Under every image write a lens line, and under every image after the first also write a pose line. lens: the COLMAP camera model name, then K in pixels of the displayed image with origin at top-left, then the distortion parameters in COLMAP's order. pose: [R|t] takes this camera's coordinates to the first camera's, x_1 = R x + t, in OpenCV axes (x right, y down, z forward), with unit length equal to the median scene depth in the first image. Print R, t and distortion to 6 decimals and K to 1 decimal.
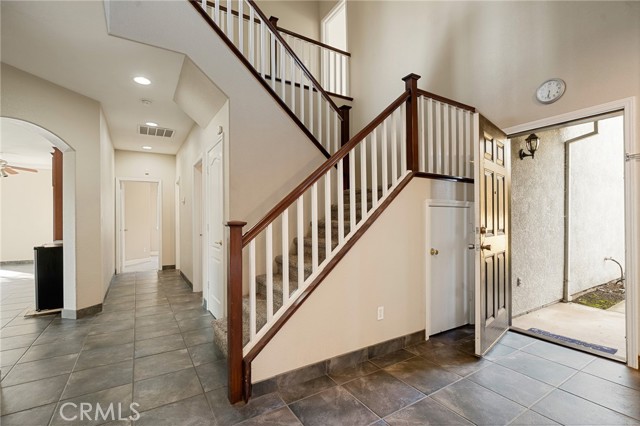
lens RADIAL K [[291.7, 0, 316.1], [0, 291.7, 215.7], [0, 0, 1]] dist [-0.002869, 0.002070]
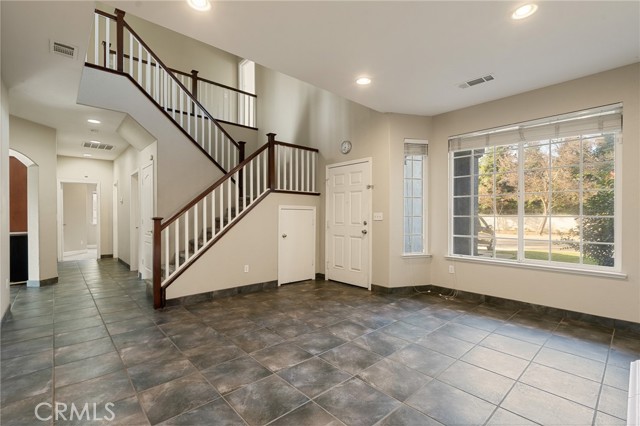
lens RADIAL K [[291.7, 0, 316.4], [0, 291.7, 216.7], [0, 0, 1]] dist [-0.002869, 0.002070]
pose [[0.984103, 0.006264, 0.177489, 0.283278], [-0.008519, 0.999892, 0.011943, -0.011316], [-0.177396, -0.013265, 0.984050, -0.737767]]
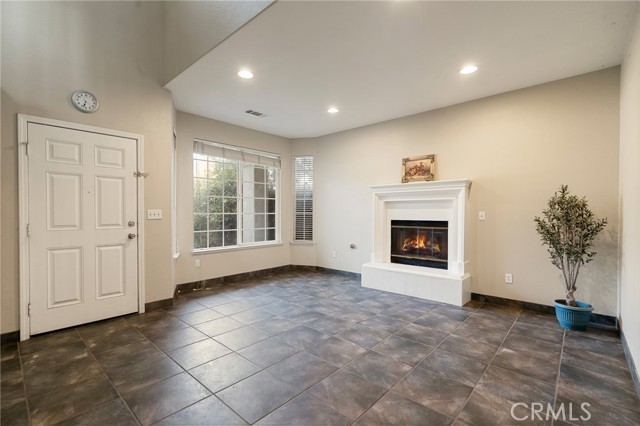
lens RADIAL K [[291.7, 0, 316.0], [0, 291.7, 215.1], [0, 0, 1]] dist [-0.002869, 0.002070]
pose [[-0.272078, -0.002688, 0.962272, -0.496173], [-0.007738, 0.999970, 0.000606, 0.001179], [-0.962244, -0.007282, -0.272090, 0.432585]]
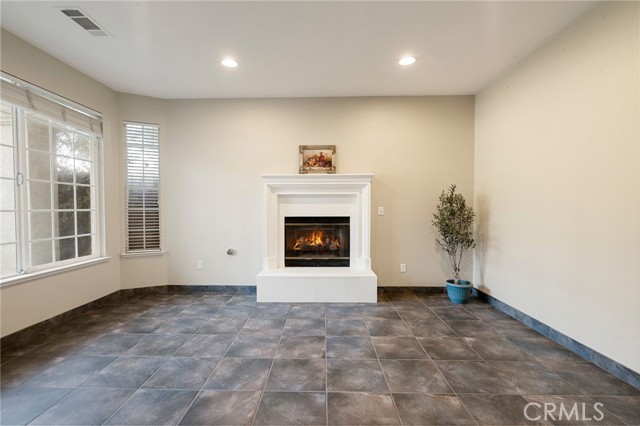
lens RADIAL K [[291.7, 0, 315.9], [0, 291.7, 215.1], [0, 0, 1]] dist [-0.002869, 0.002070]
pose [[-0.835743, -0.005723, 0.549091, 0.096494], [0.002580, 0.999894, 0.014349, -0.000746], [-0.549114, 0.013409, -0.835640, 0.666132]]
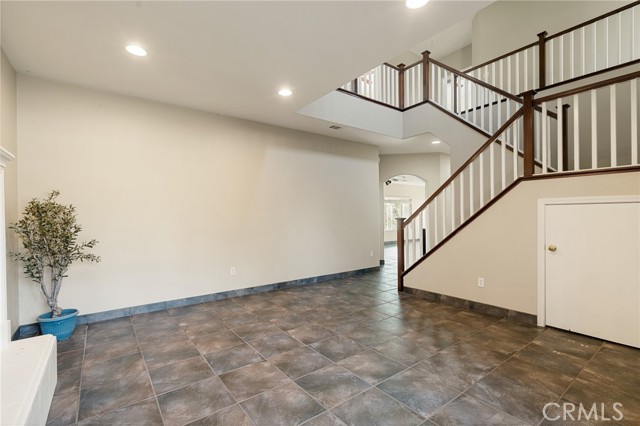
lens RADIAL K [[291.7, 0, 316.6], [0, 291.7, 218.8], [0, 0, 1]] dist [-0.002869, 0.002070]
pose [[0.087720, 0.011584, -0.996078, 1.379846], [0.019776, 0.999715, 0.013368, -0.013523], [0.995949, -0.020871, 0.087466, 0.063053]]
